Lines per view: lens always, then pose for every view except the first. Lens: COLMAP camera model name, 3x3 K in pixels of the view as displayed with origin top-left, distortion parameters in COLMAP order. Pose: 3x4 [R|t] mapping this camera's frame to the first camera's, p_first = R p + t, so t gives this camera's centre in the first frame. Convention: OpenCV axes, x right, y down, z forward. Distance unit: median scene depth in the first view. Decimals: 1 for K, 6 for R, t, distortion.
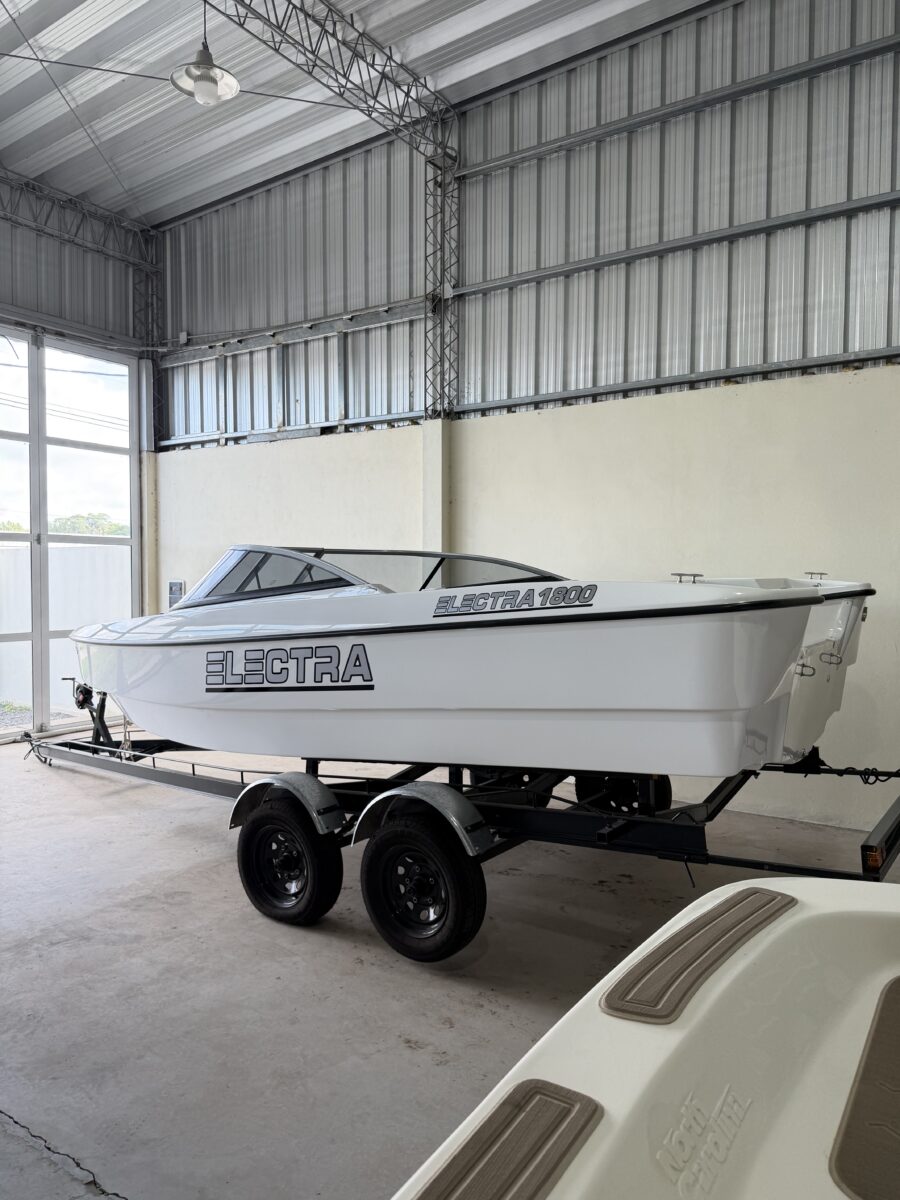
lens RADIAL K [[855.6, 0, 452.2], [0, 855.6, 604.3], [0, 0, 1]] dist [0.025542, -0.034017]
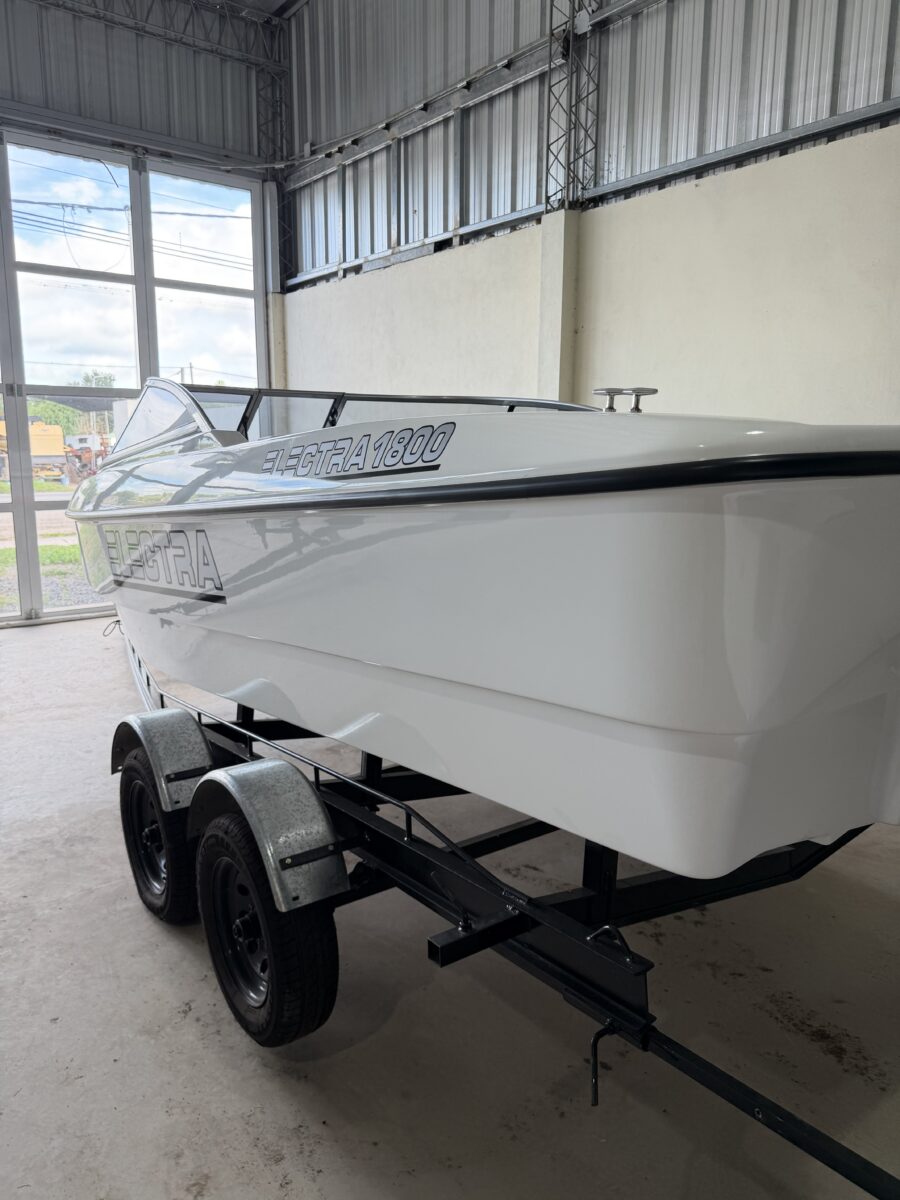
lens RADIAL K [[855.6, 0, 453.5], [0, 855.6, 597.6], [0, 0, 1]] dist [0.025542, -0.034017]
pose [[0.949140, 0.057167, -0.309621, 0.119952], [-0.012604, 0.989489, 0.144059, 0.001630], [0.314602, -0.132830, 0.939884, 0.212019]]
